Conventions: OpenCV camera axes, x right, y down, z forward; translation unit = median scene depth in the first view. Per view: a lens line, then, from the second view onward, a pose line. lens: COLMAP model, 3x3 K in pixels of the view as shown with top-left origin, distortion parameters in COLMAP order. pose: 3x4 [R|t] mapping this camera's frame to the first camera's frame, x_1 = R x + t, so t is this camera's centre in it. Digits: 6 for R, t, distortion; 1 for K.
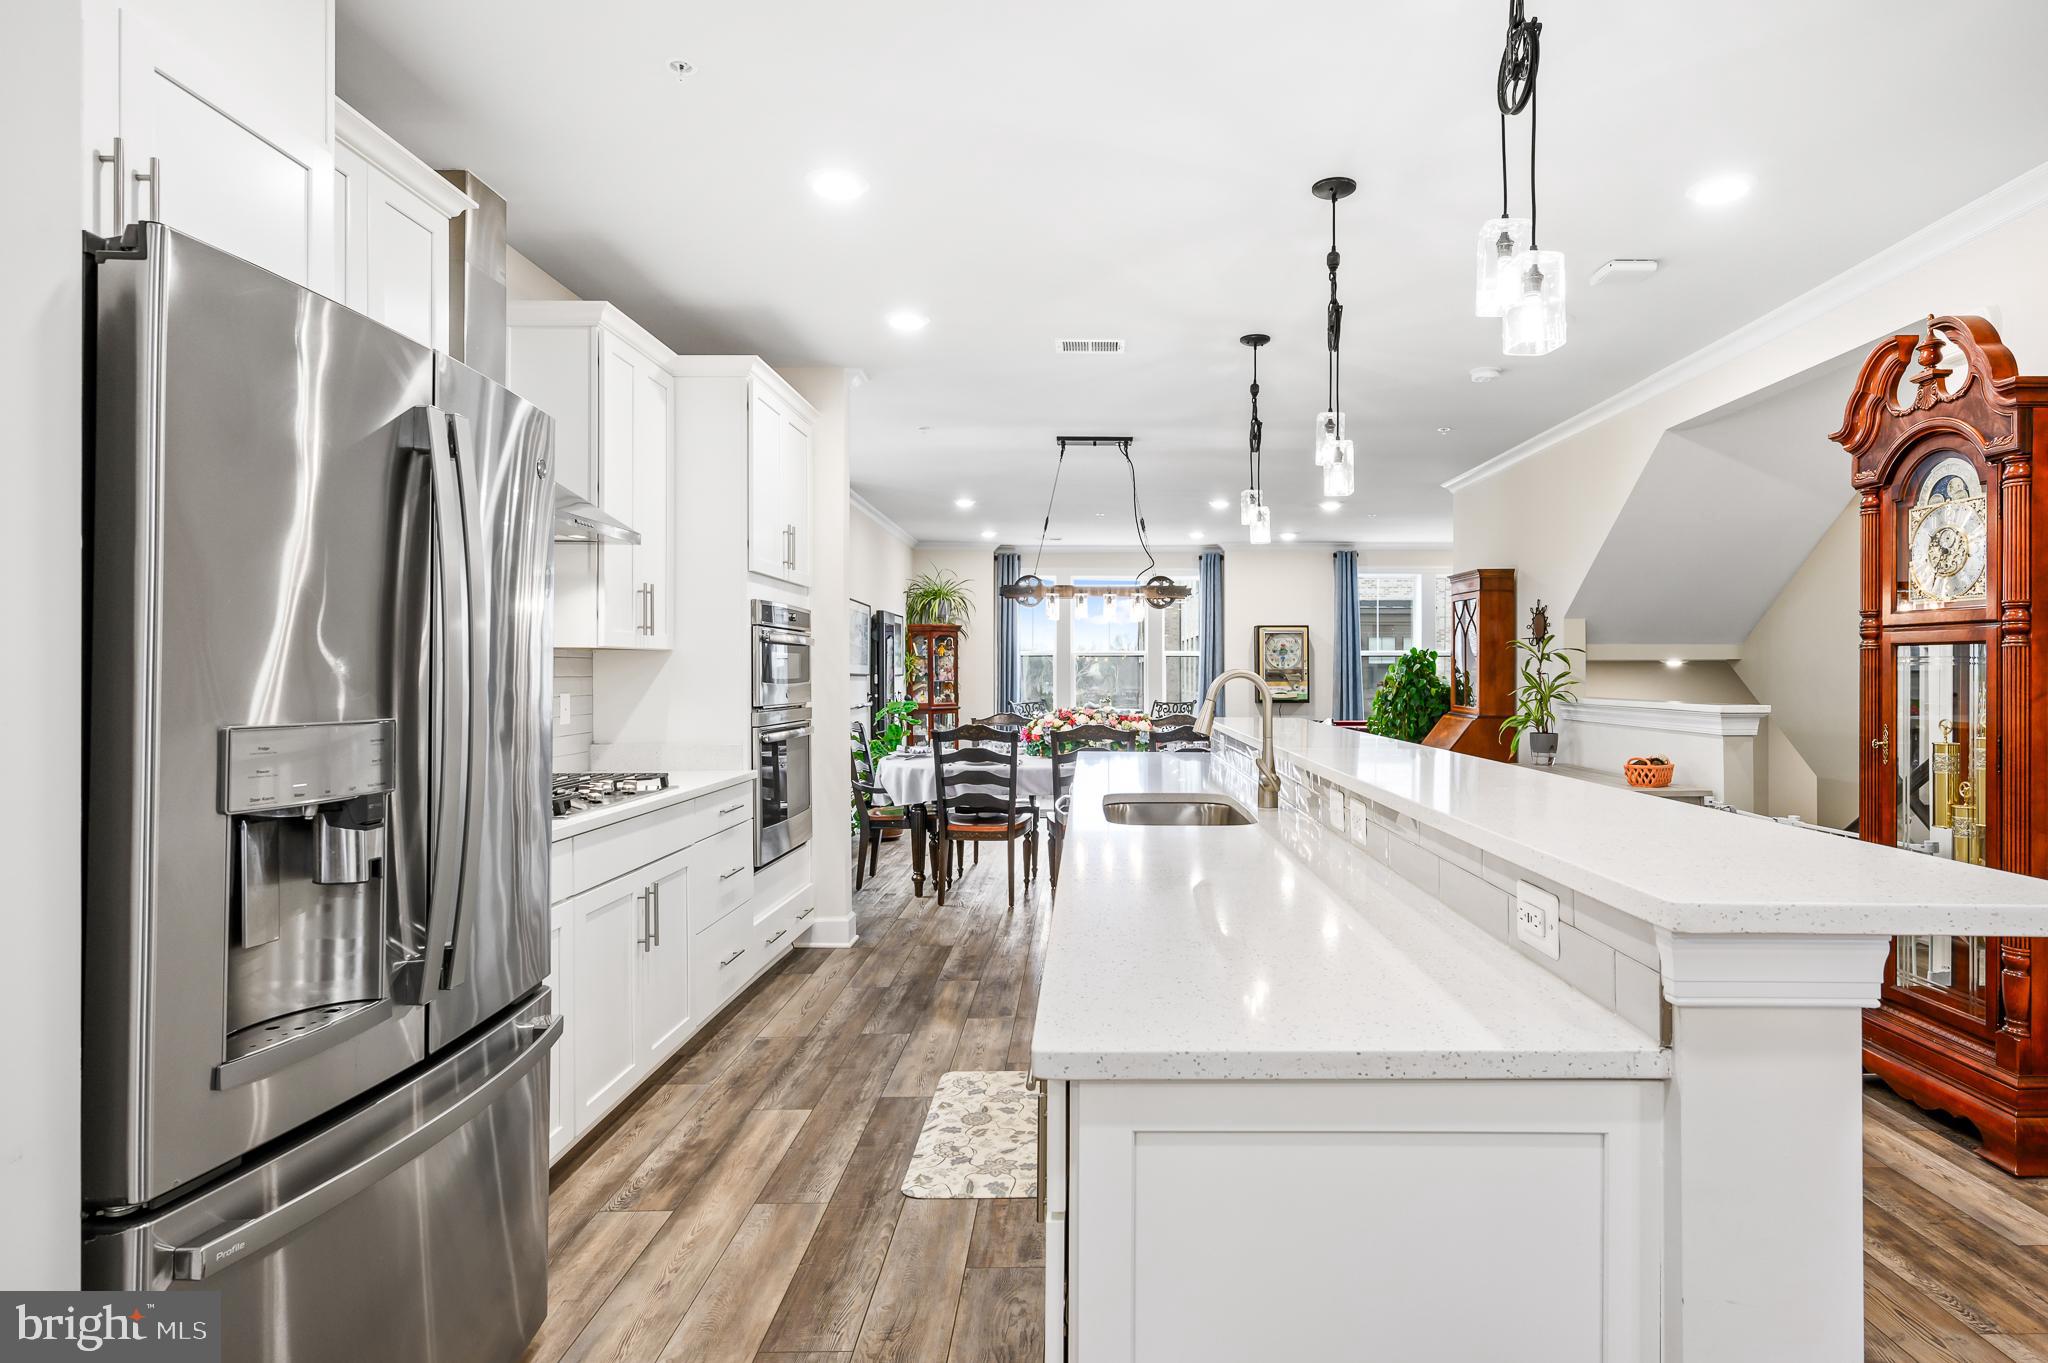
lens RADIAL K [[1069.5, 0, 1102.3], [0, 1069.5, 681.7], [0, 0, 1]] dist [0.001080, 0.000295]
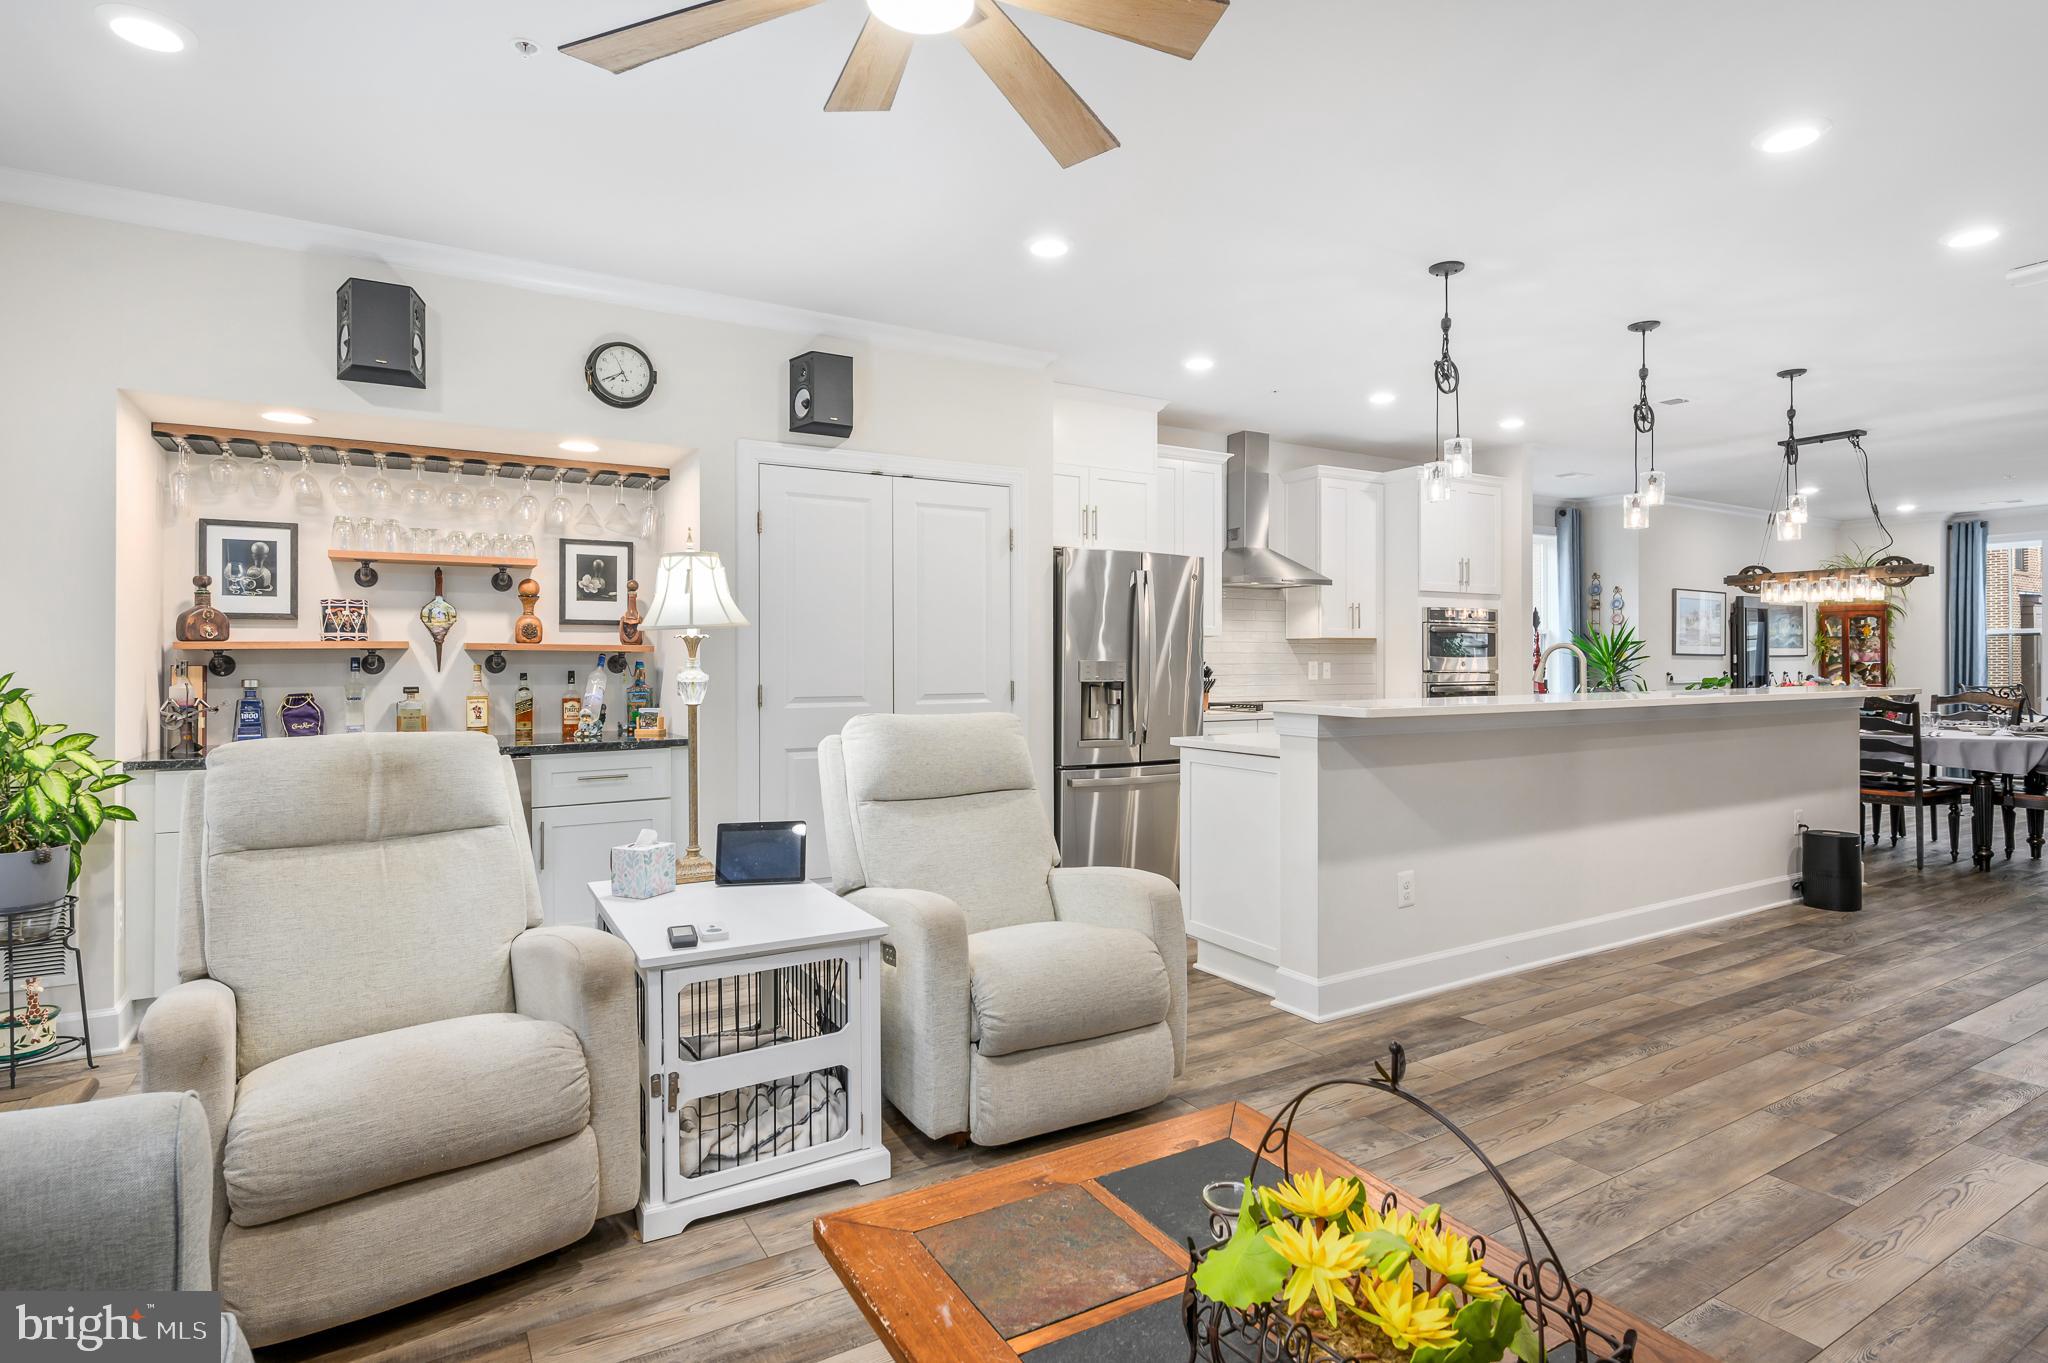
lens RADIAL K [[1044.7, 0, 1033.5], [0, 1044.7, 663.0], [0, 0, 1]] dist [-0.004864, -0.000705]
pose [[0.506238, -0.002536, -0.862390, 0.797889], [-0.003941, 0.999978, -0.005254, 0.022532], [0.862385, 0.006058, 0.506217, -0.373618]]
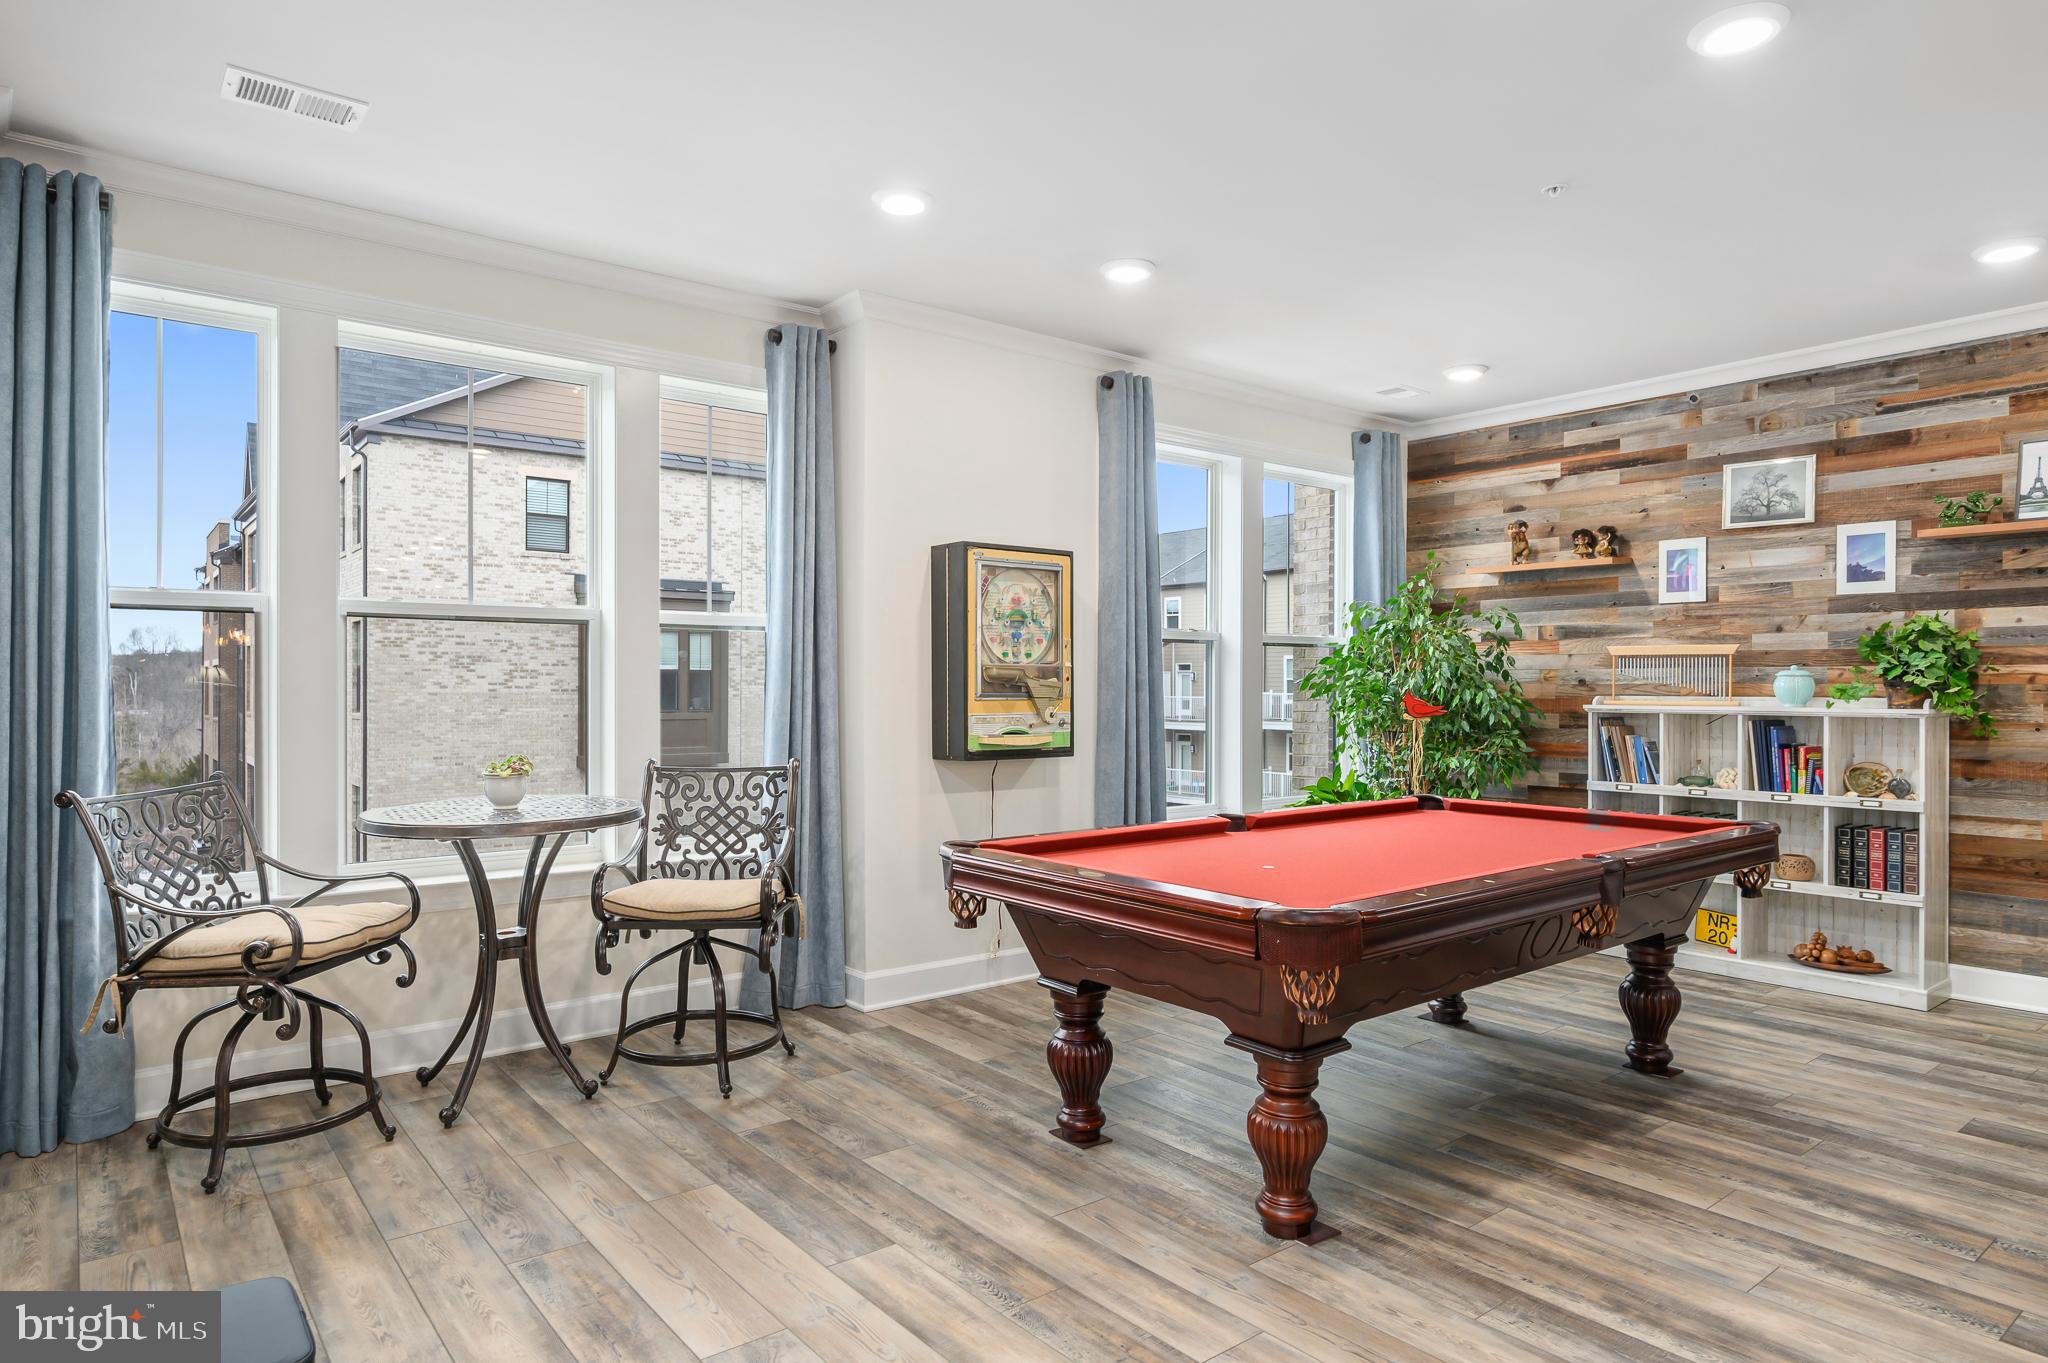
lens RADIAL K [[1196.5, 0, 1034.7], [0, 1196.5, 695.1], [0, 0, 1]] dist [-0.002359, 0.000242]
pose [[0.785757, -0.001135, 0.618534, -0.229727], [0.000431, 0.999999, 0.001288, -0.006135], [-0.618535, -0.000746, 0.785757, 1.906607]]
